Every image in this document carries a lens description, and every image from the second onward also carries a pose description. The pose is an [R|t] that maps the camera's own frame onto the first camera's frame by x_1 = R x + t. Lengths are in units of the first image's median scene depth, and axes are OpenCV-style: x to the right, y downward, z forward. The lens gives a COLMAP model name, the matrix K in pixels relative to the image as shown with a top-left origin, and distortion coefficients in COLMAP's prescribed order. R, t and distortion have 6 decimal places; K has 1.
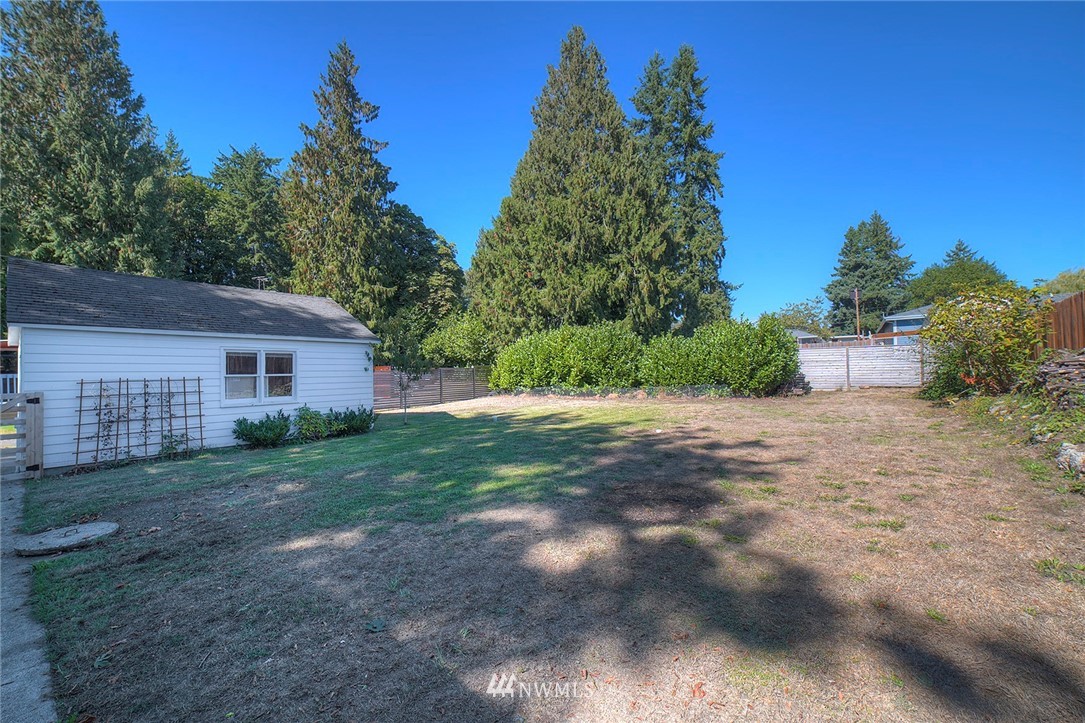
lens RADIAL K [[434.5, 0, 542.5], [0, 434.5, 361.5], [0, 0, 1]] dist [-0.000824, 0.005869]
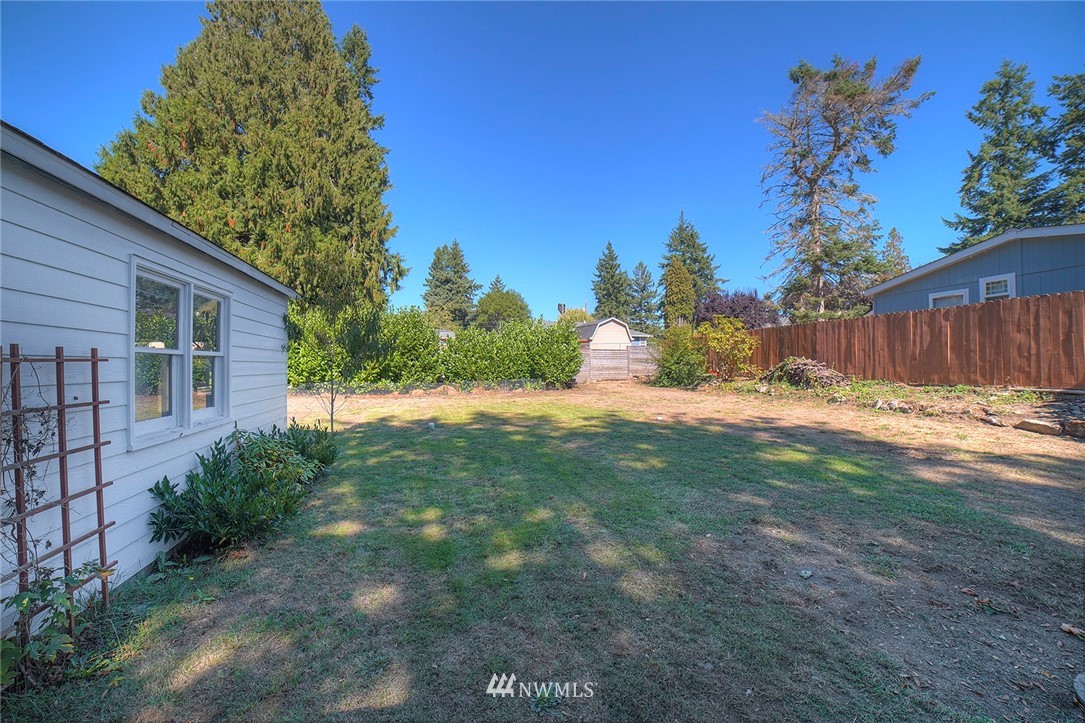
lens RADIAL K [[442.3, 0, 526.2], [0, 442.3, 348.9], [0, 0, 1]] dist [-0.000692, 0.000193]
pose [[0.656276, 0.046645, 0.753078, -0.708366], [-0.032462, 0.998909, -0.033581, 0.030021], [-0.753822, -0.002408, 0.657074, 0.514146]]
